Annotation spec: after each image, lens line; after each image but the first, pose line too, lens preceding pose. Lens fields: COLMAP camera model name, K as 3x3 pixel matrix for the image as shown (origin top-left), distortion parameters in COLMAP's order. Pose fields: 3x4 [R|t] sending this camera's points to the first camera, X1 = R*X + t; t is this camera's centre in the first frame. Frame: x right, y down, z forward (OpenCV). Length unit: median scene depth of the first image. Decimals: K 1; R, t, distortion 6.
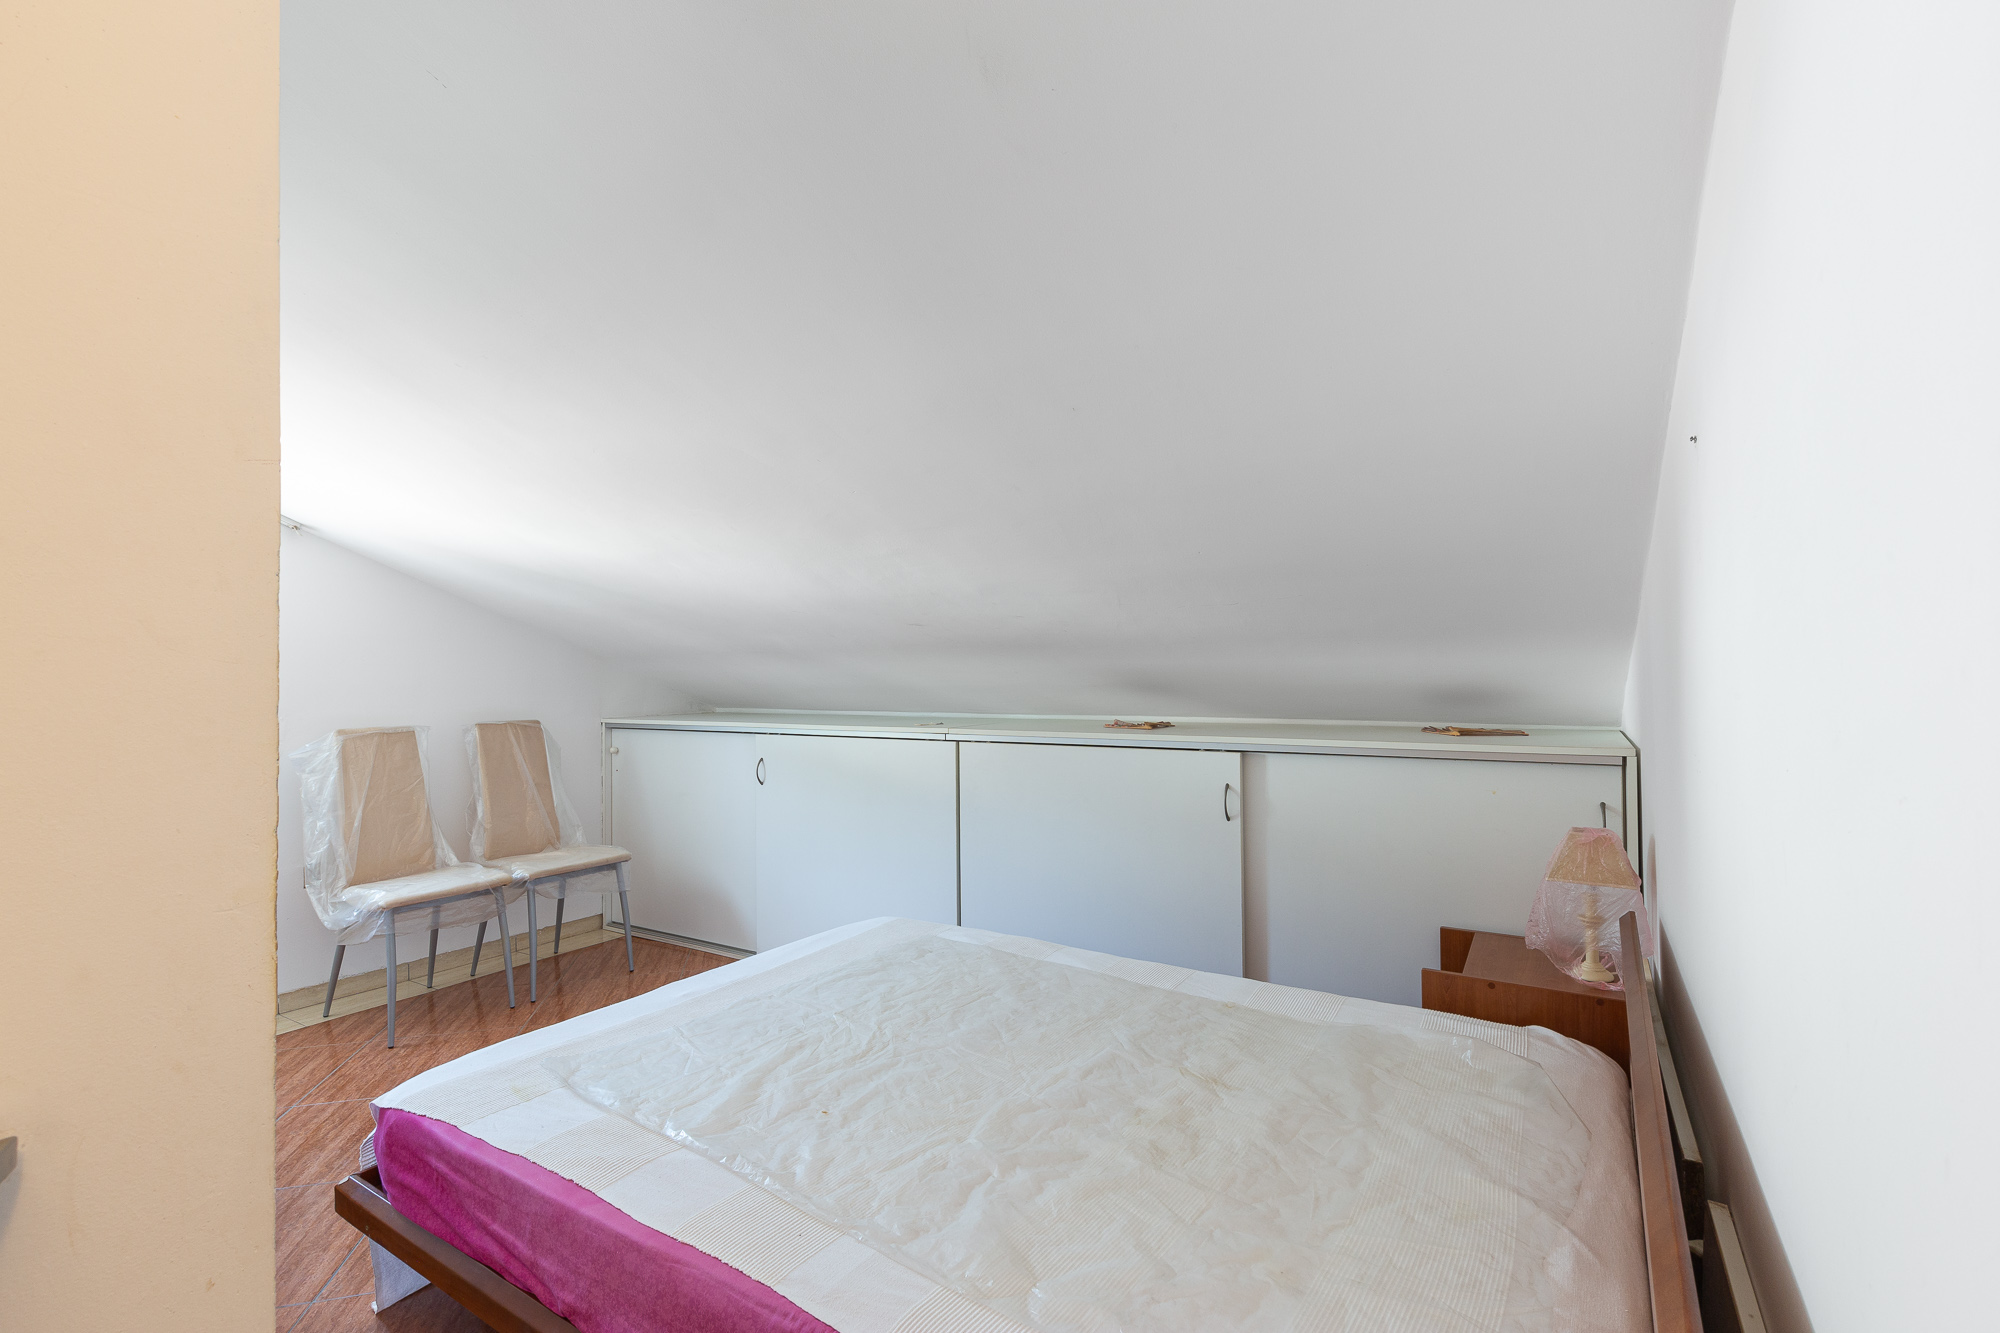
lens RADIAL K [[921.3, 0, 1002.3], [0, 921.3, 673.3], [0, 0, 1]] dist [0.013625, -0.002329]
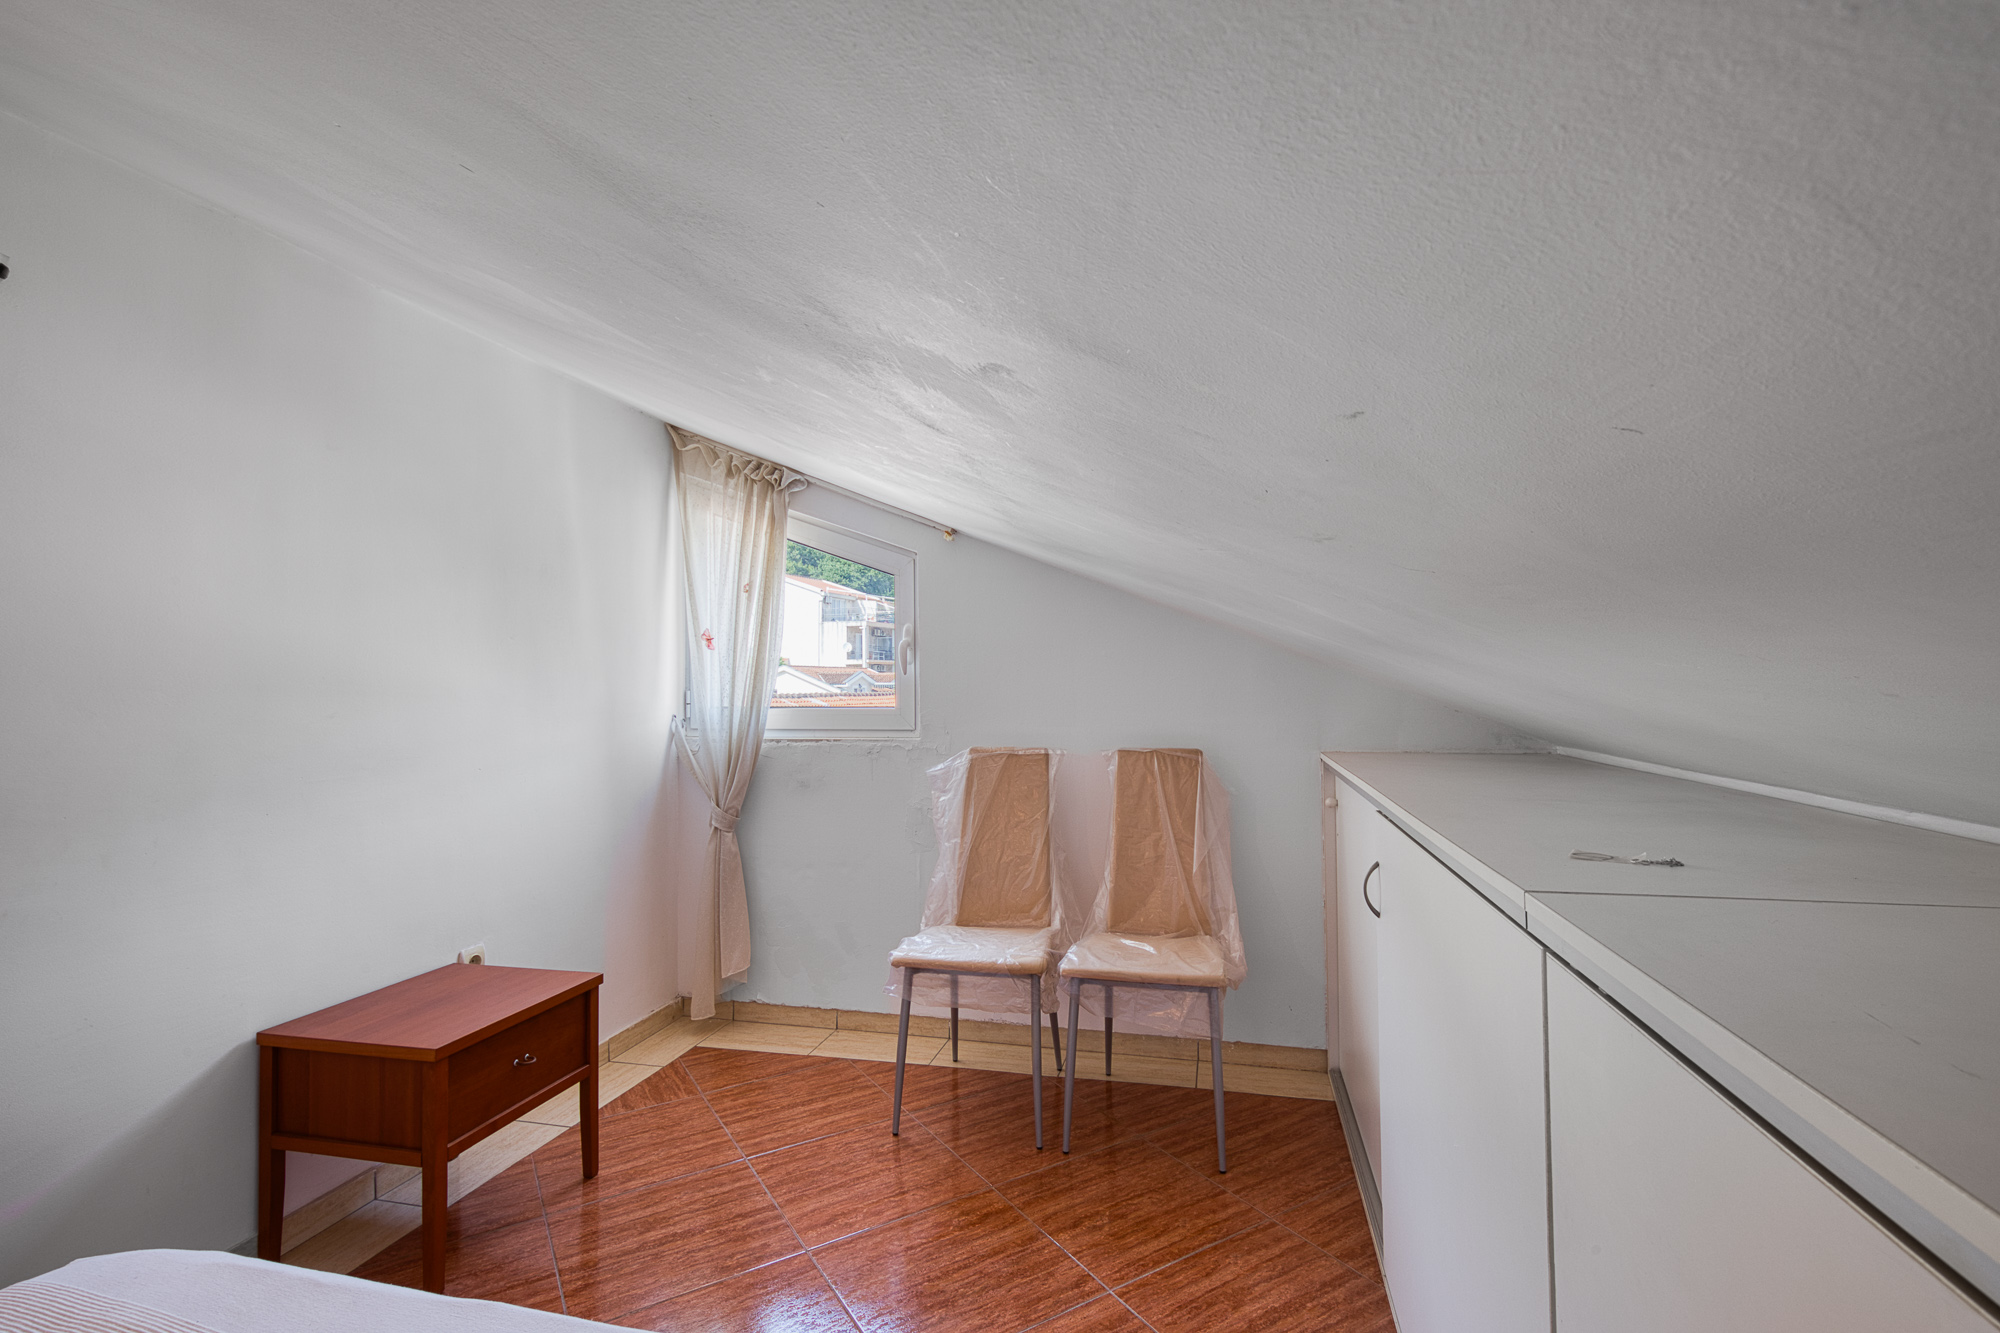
lens RADIAL K [[921.3, 0, 1005.6], [0, 921.3, 668.3], [0, 0, 1]] dist [0.013625, -0.002329]
pose [[0.324153, -0.015748, -0.945874, 0.136191], [0.008416, 0.999870, -0.013763, -0.003863], [0.945967, -0.003499, 0.324243, 0.661387]]
